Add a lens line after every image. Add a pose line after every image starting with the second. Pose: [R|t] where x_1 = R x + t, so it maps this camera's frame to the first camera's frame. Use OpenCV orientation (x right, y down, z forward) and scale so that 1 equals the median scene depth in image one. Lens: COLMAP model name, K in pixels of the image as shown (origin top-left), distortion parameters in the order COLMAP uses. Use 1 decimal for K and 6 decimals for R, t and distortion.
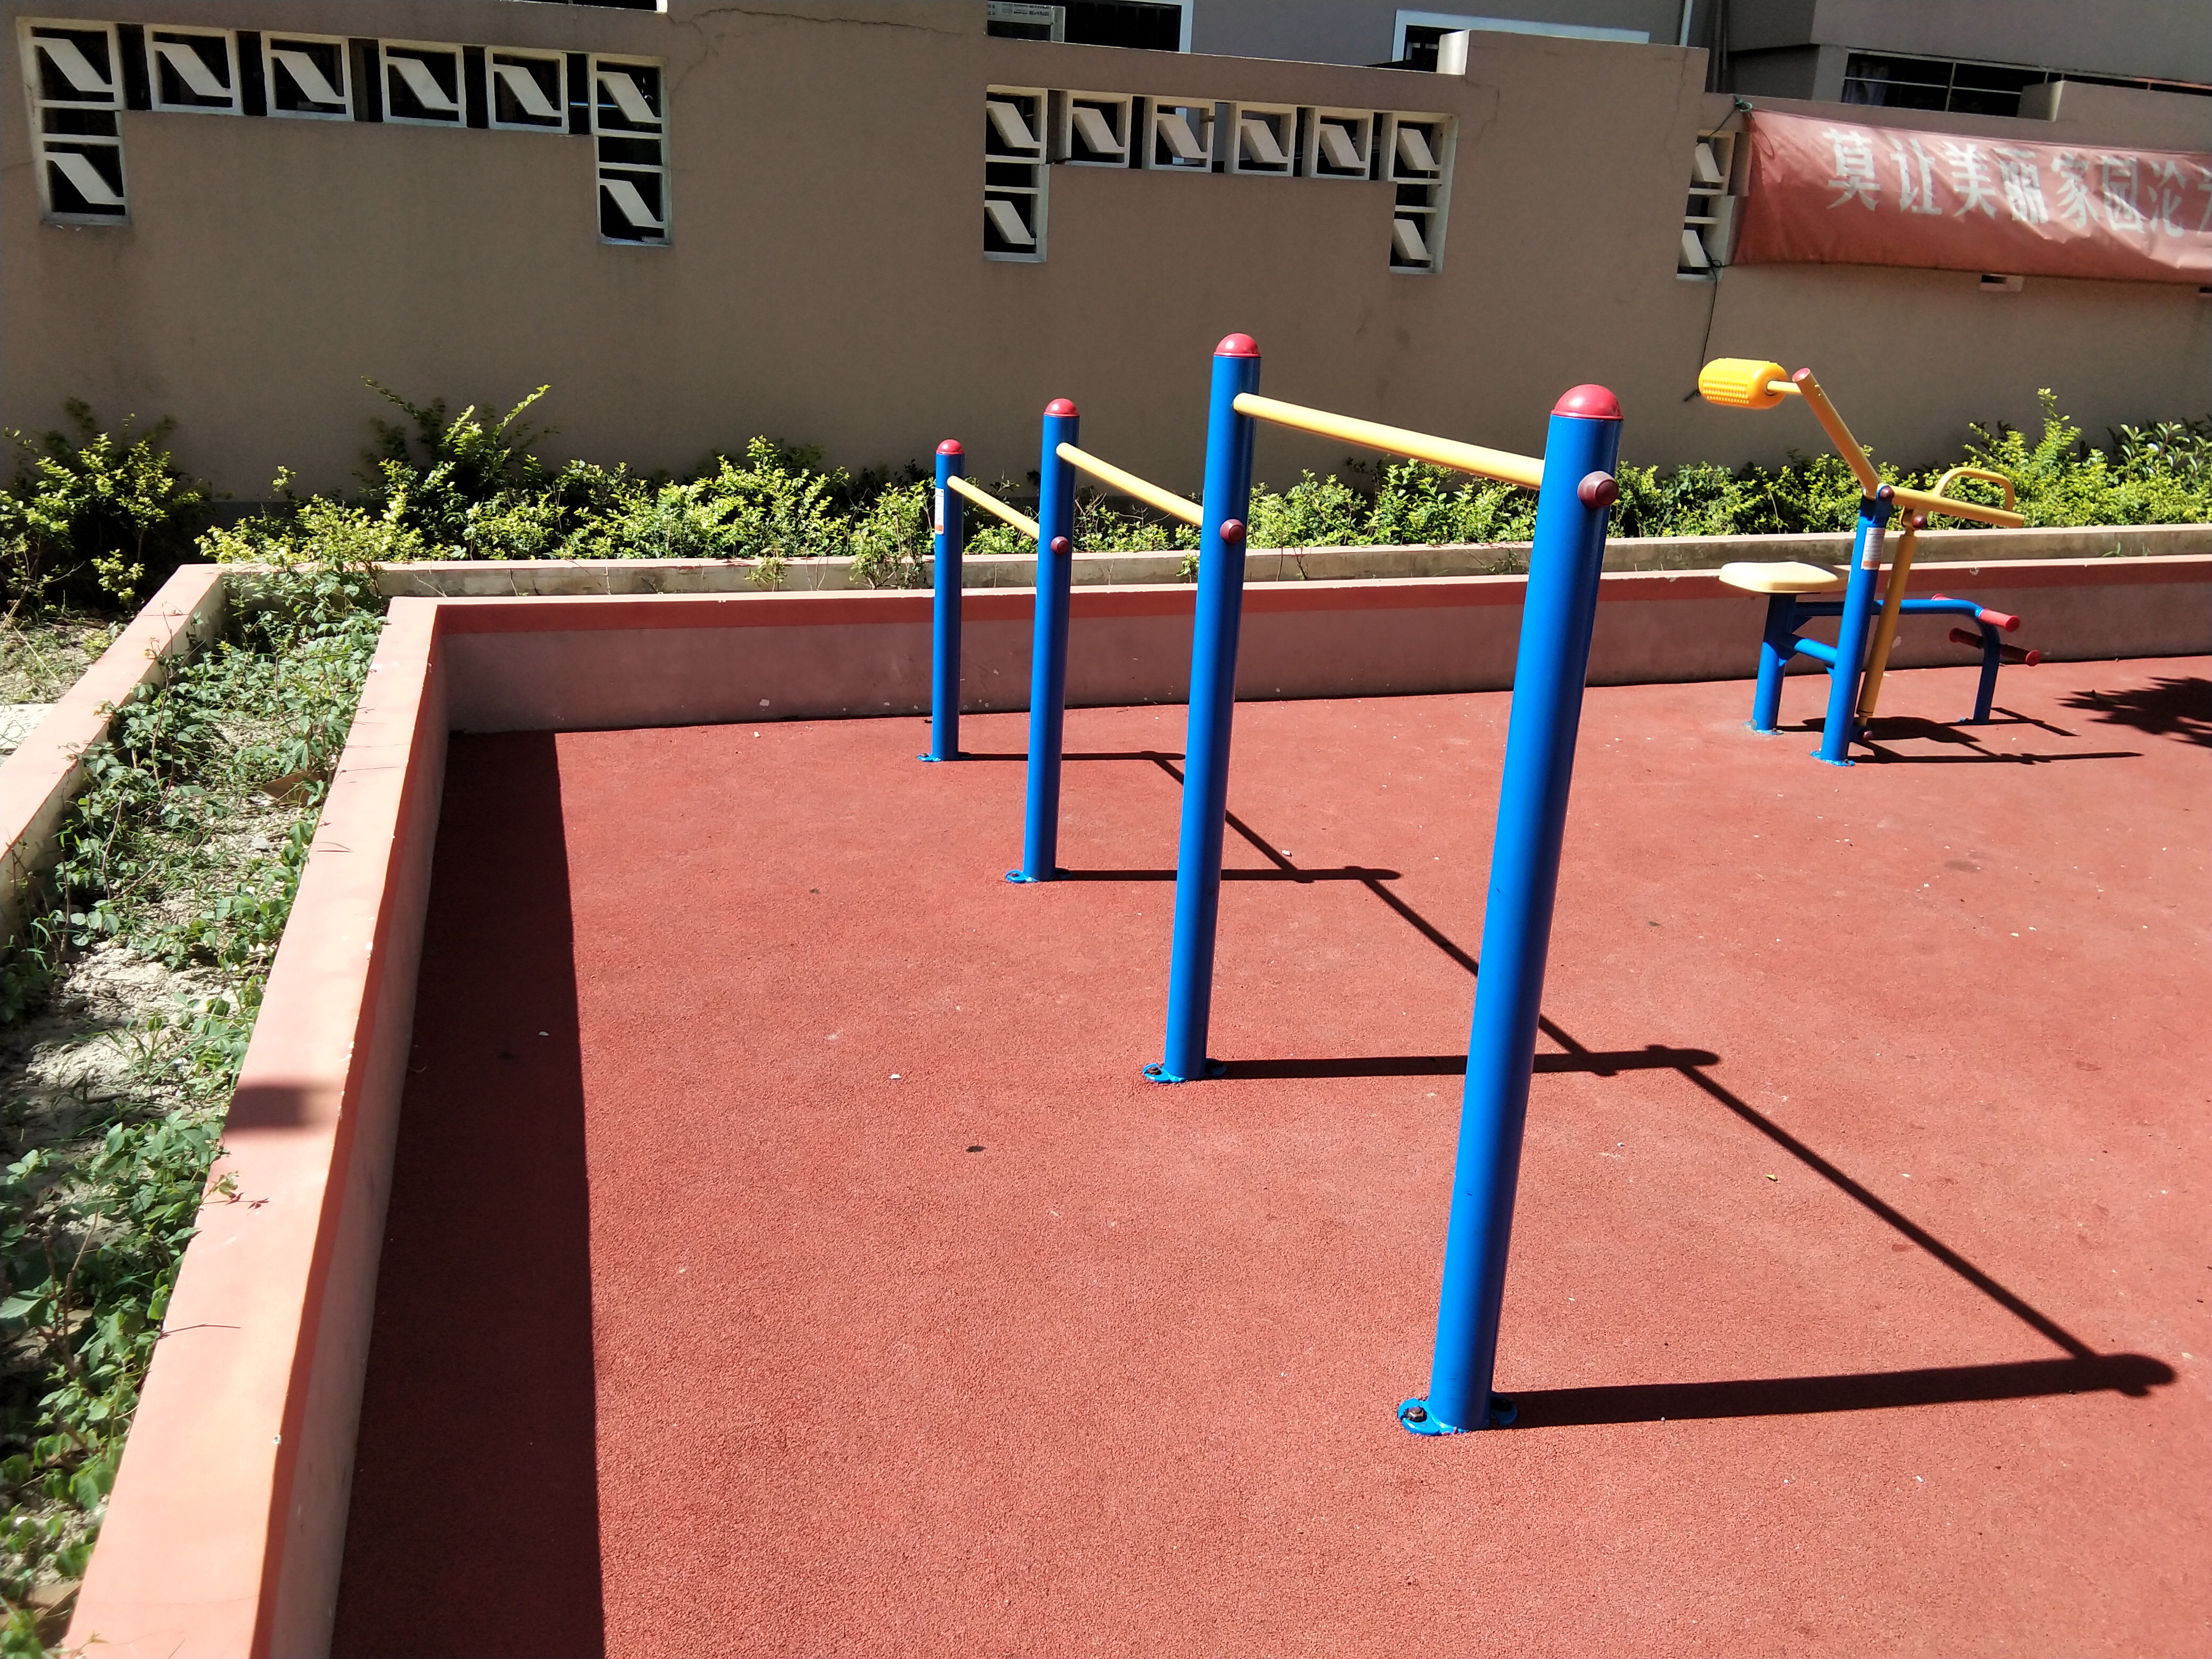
lens RADIAL K [[1882.0, 0, 1106.0], [0, 1882.0, 829.5], [0, 0, 1]] dist [0.117513, -0.155341]
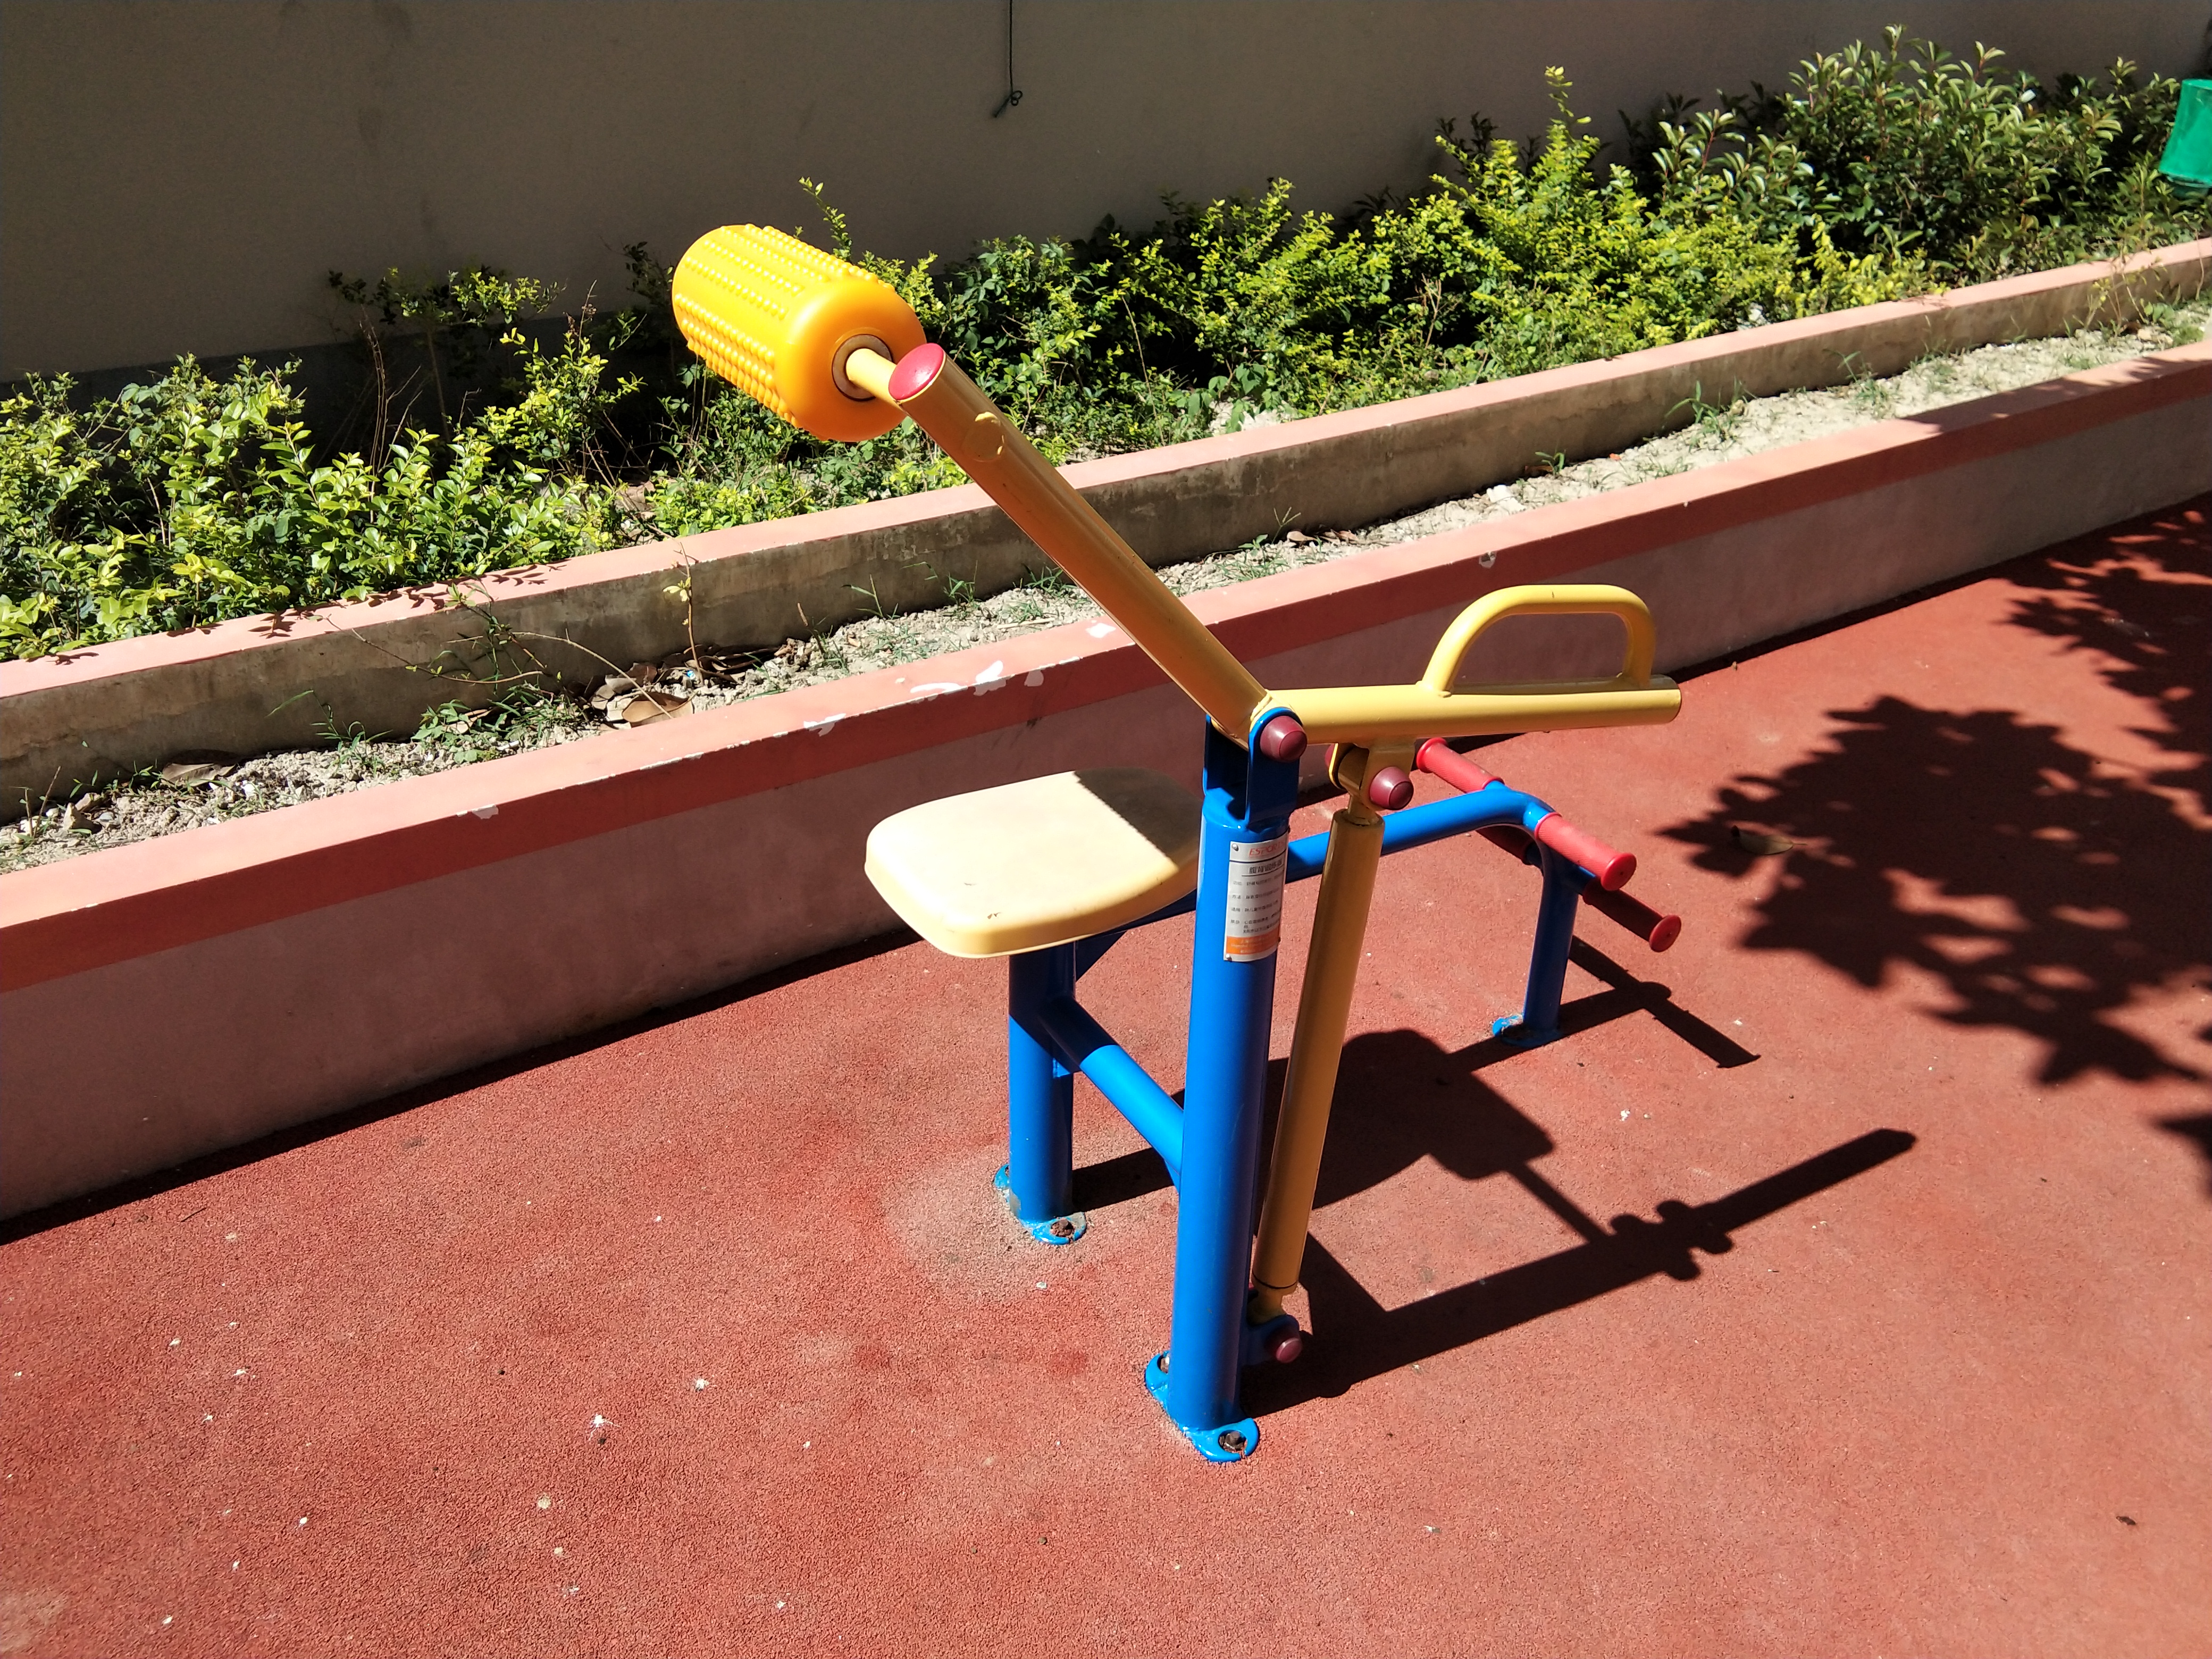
lens RADIAL K [[1753.5, 0, 1068.8], [0, 1753.5, 795.4], [0, 0, 1]] dist [0.110402, -0.136660]
pose [[0.968831, -0.135531, 0.207359, 0.195439], [0.091860, 0.973938, 0.207380, -0.138778], [-0.230062, -0.181869, 0.956031, 0.458262]]
